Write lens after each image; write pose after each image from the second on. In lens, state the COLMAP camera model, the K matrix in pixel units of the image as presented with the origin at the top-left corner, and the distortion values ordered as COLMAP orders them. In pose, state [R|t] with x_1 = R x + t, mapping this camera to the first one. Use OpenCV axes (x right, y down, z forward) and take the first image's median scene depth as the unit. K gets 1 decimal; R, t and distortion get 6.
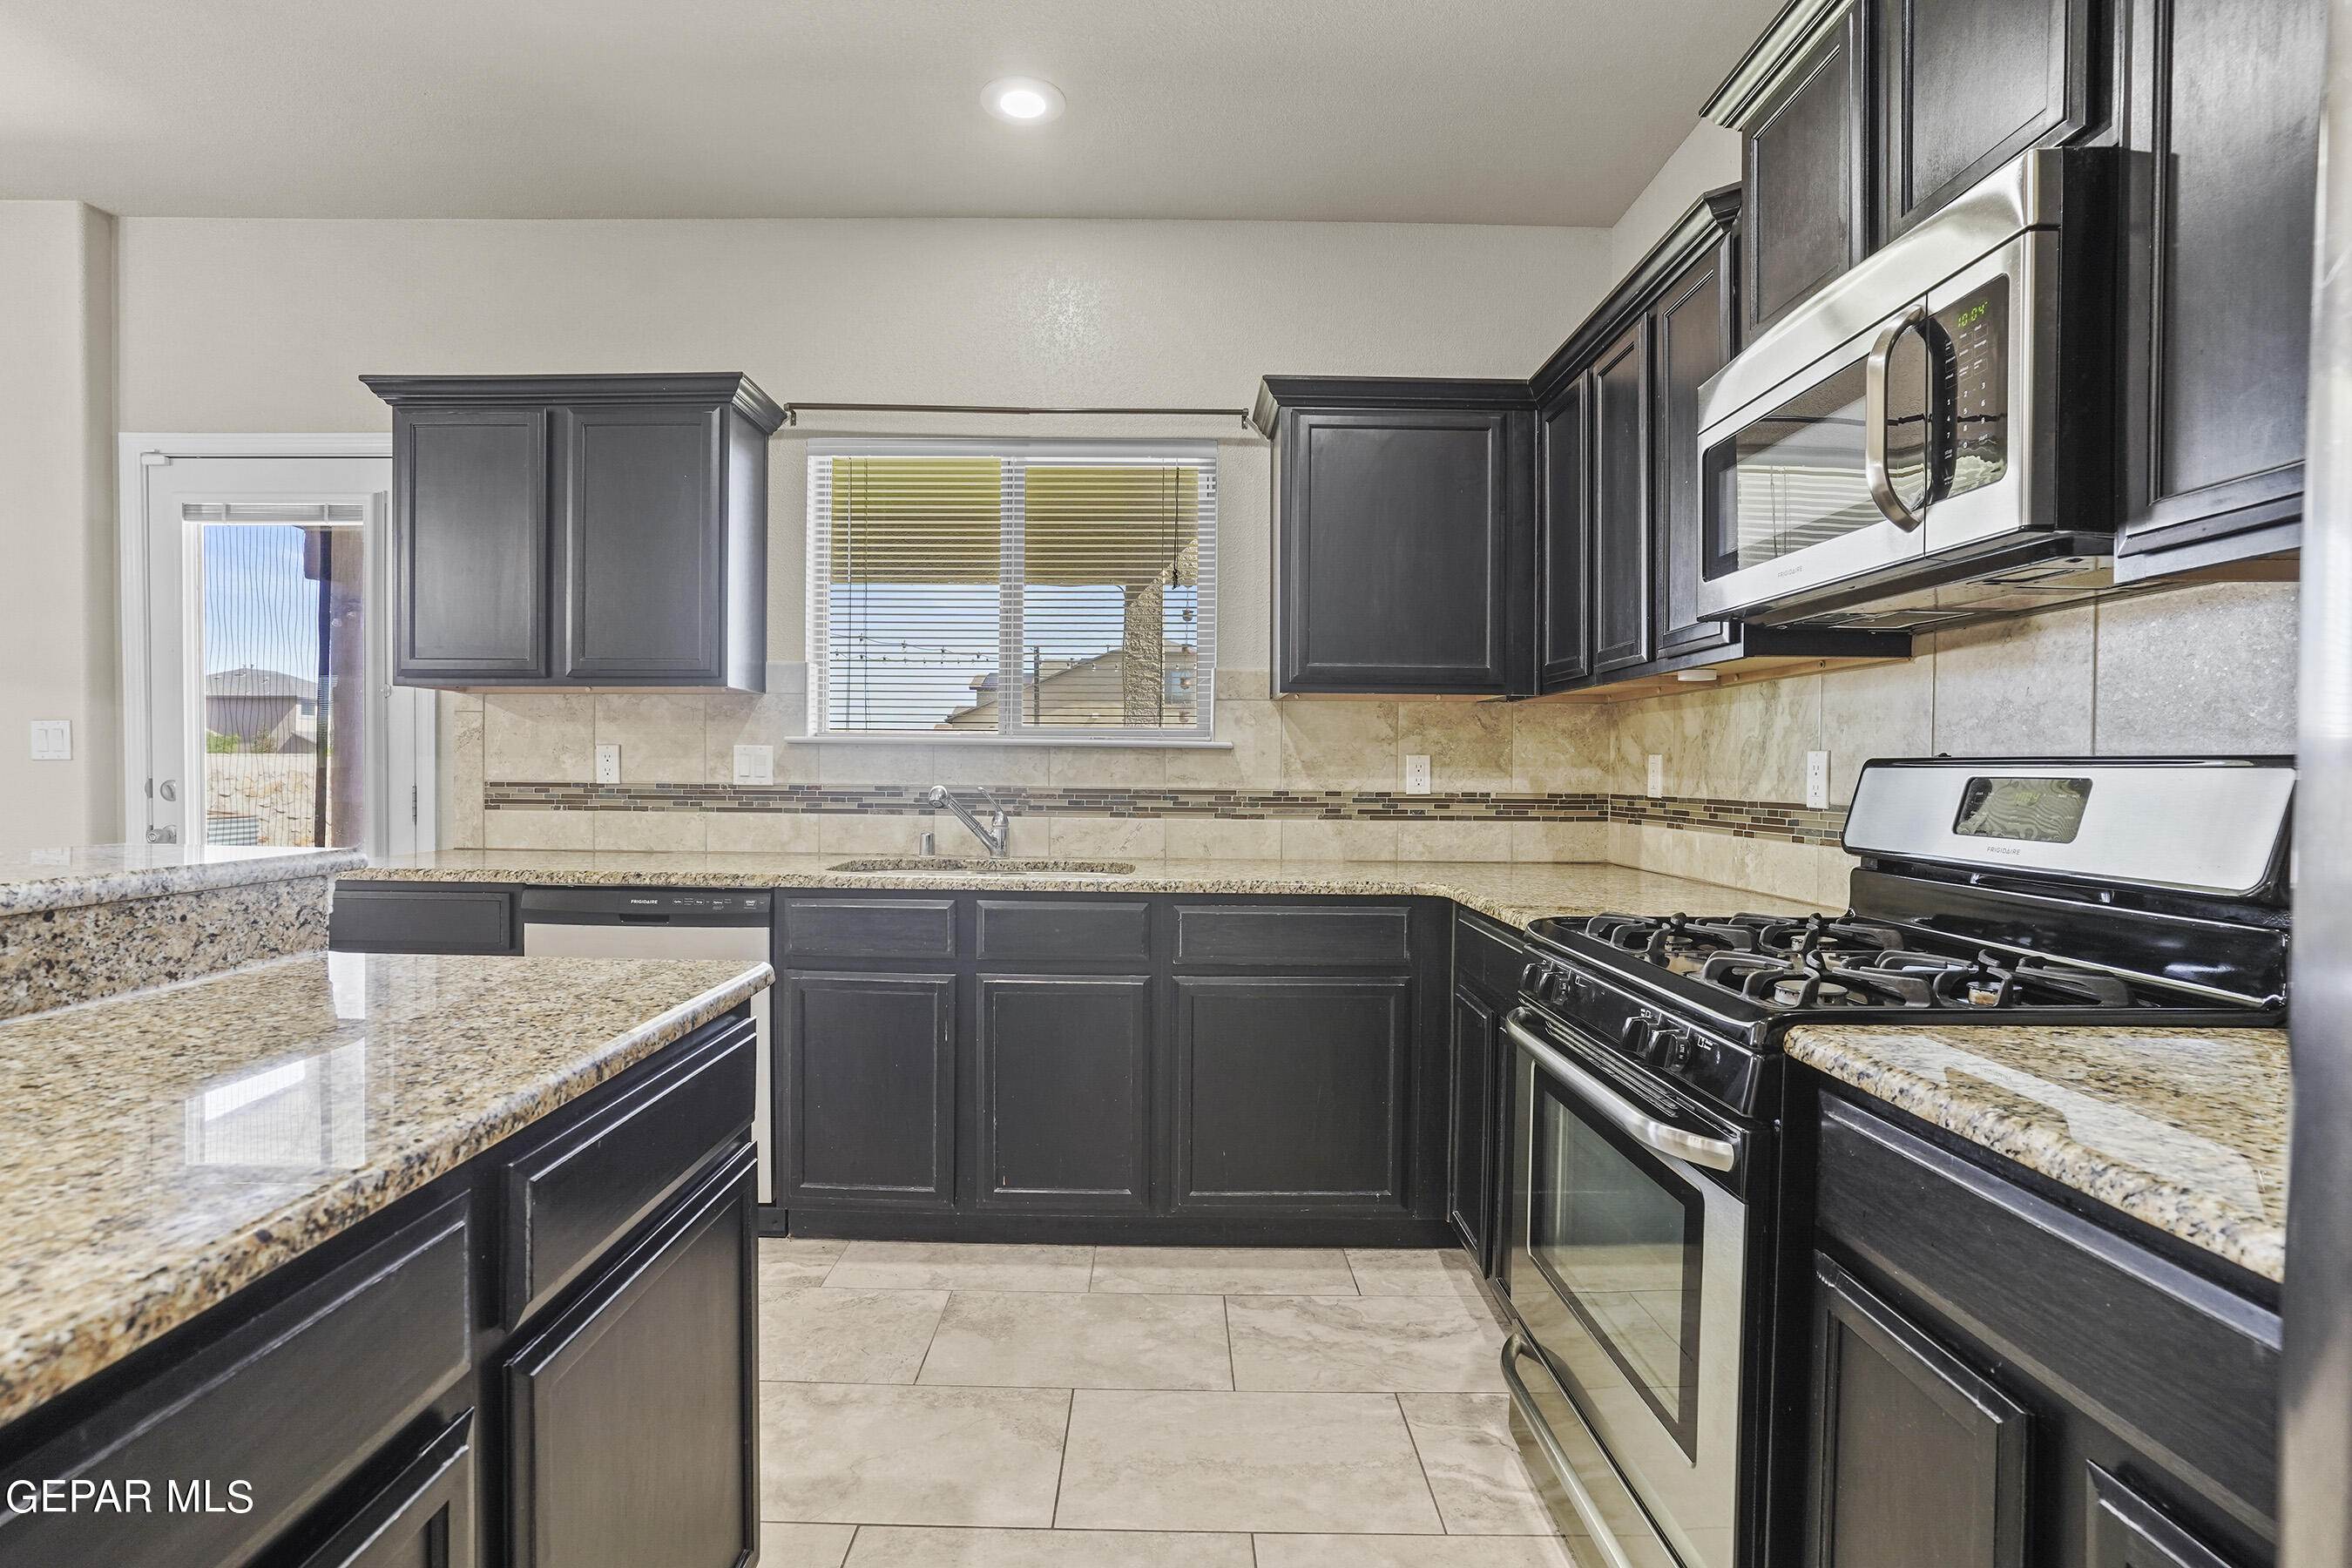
lens RADIAL K [[1153.0, 0, 1170.2], [0, 1153.0, 790.8], [0, 0, 1]] dist [-0.073748, 0.049319]
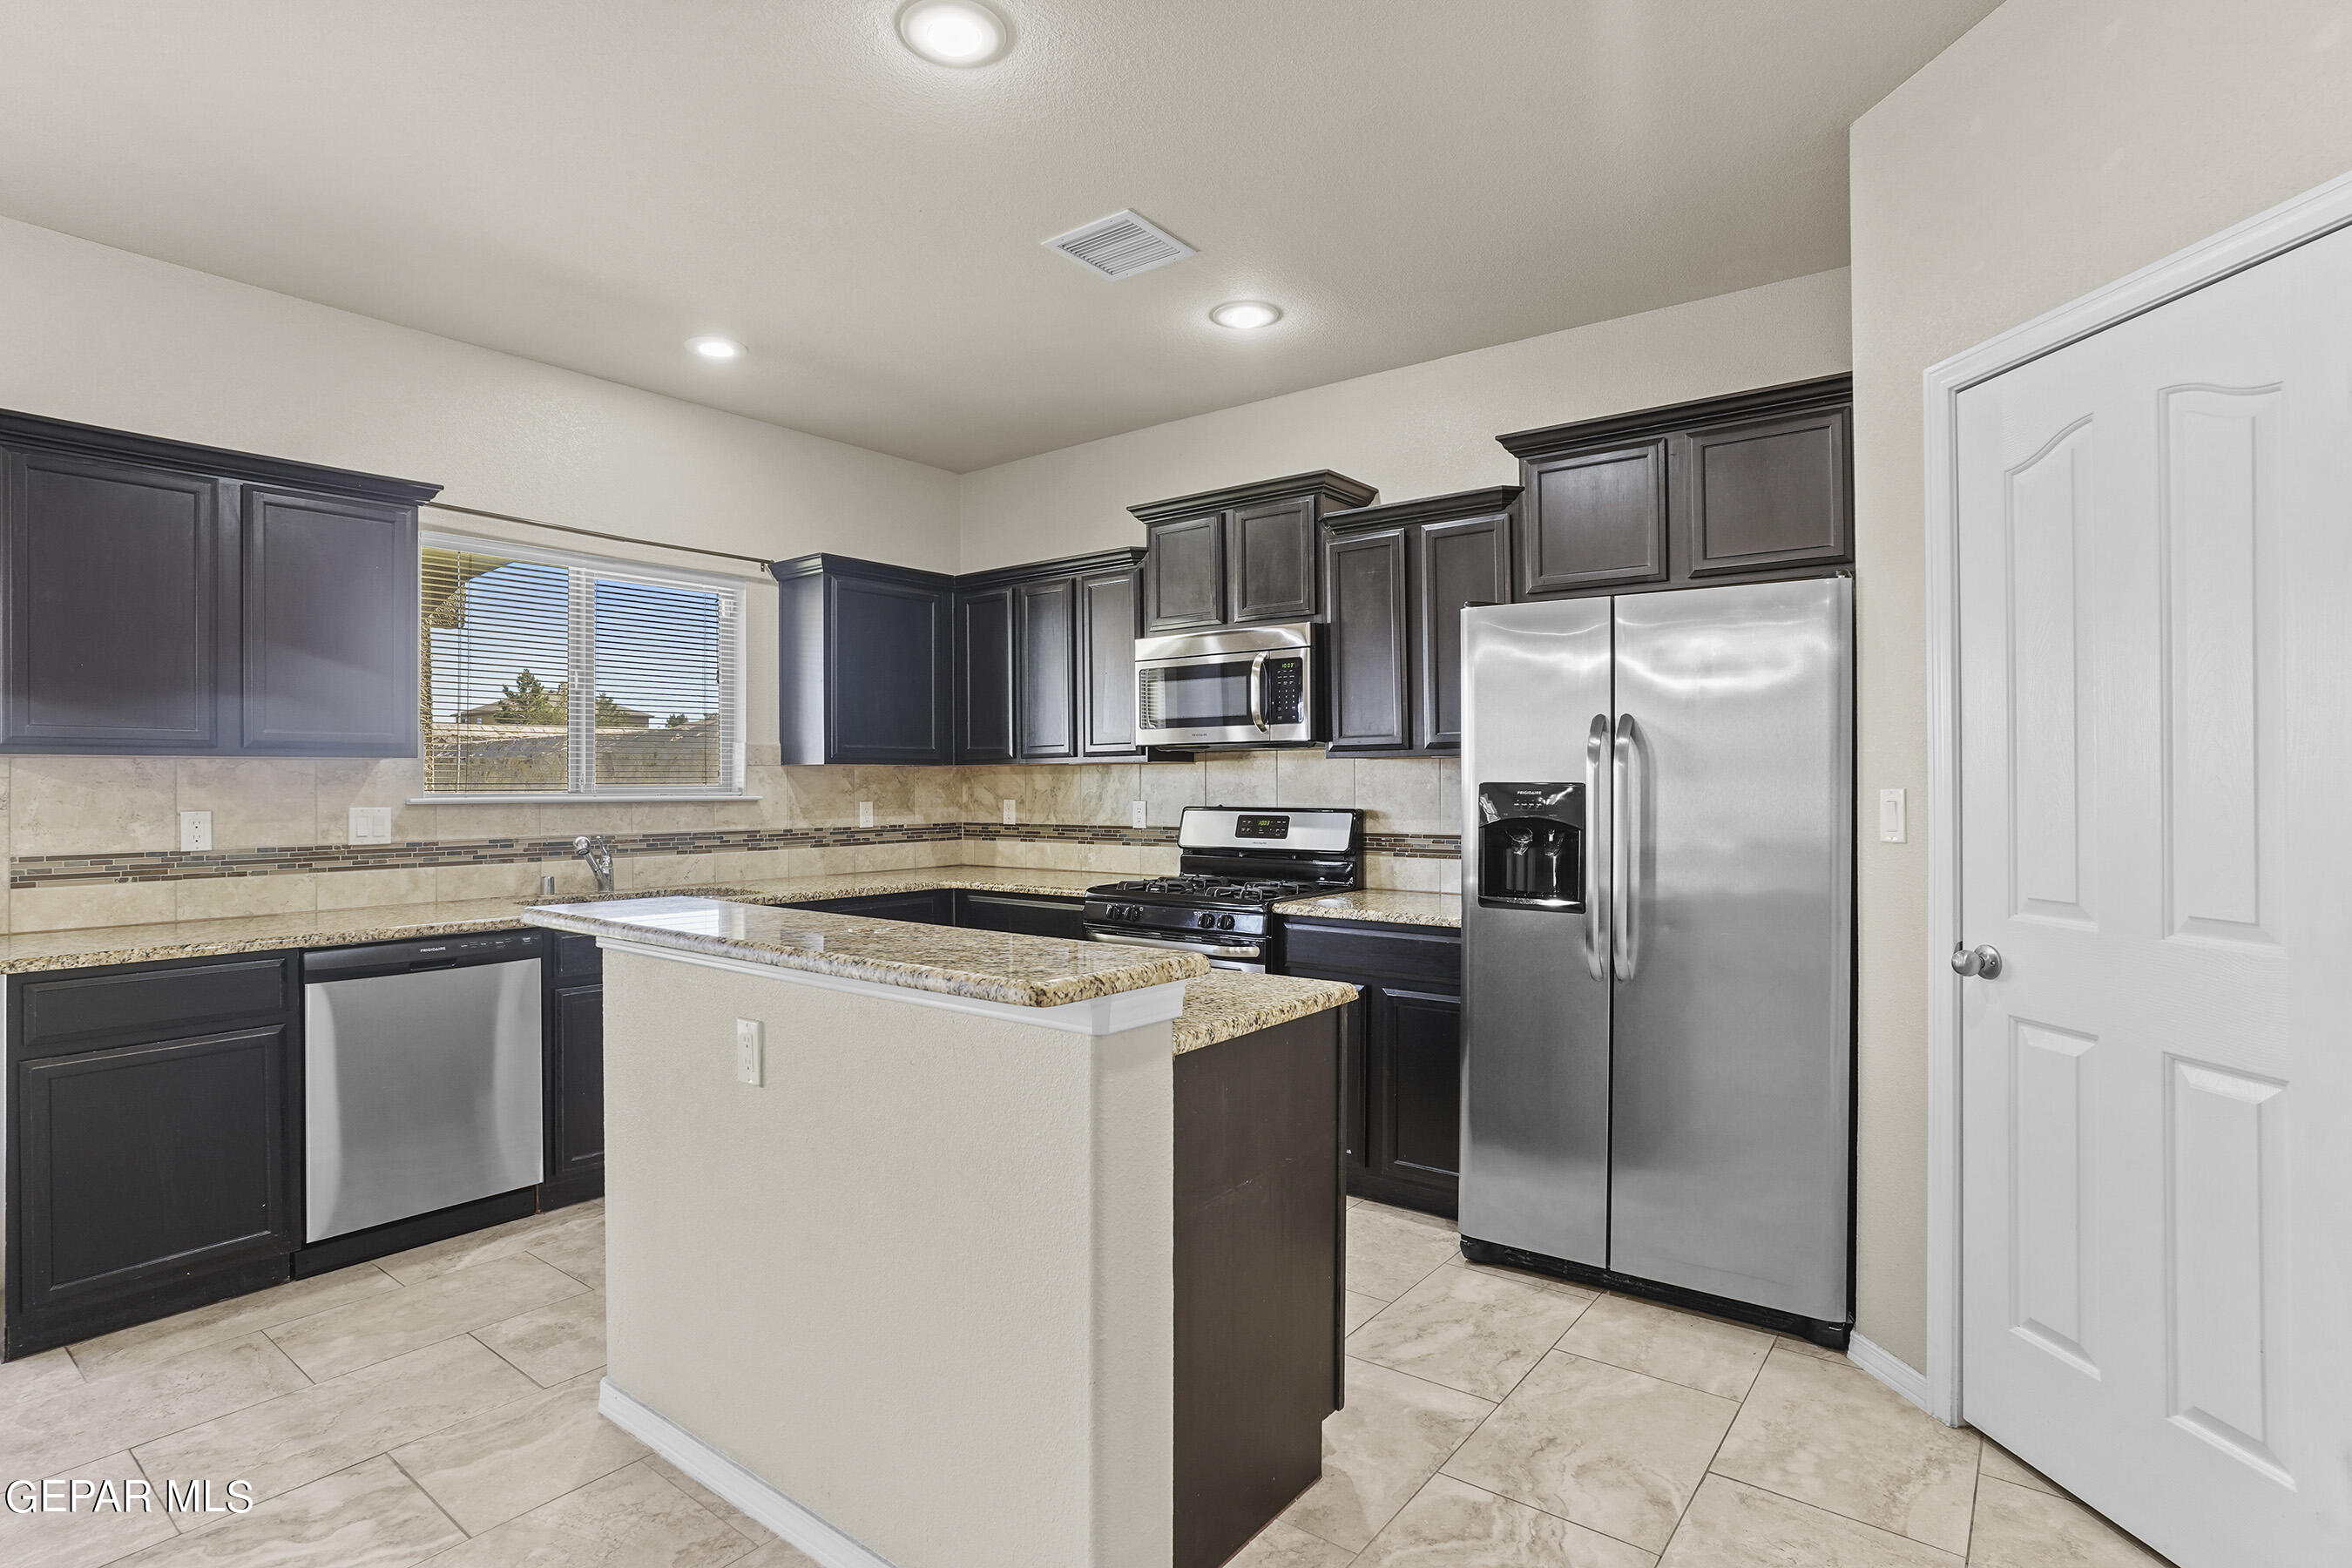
lens RADIAL K [[1153.0, 0, 1170.2], [0, 1153.0, 790.8], [0, 0, 1]] dist [-0.073748, 0.049319]
pose [[0.615635, -0.016876, 0.787851, -0.735220], [0.024873, 0.999689, 0.001978, -0.038864], [-0.787639, 0.018378, 0.615863, -0.248705]]
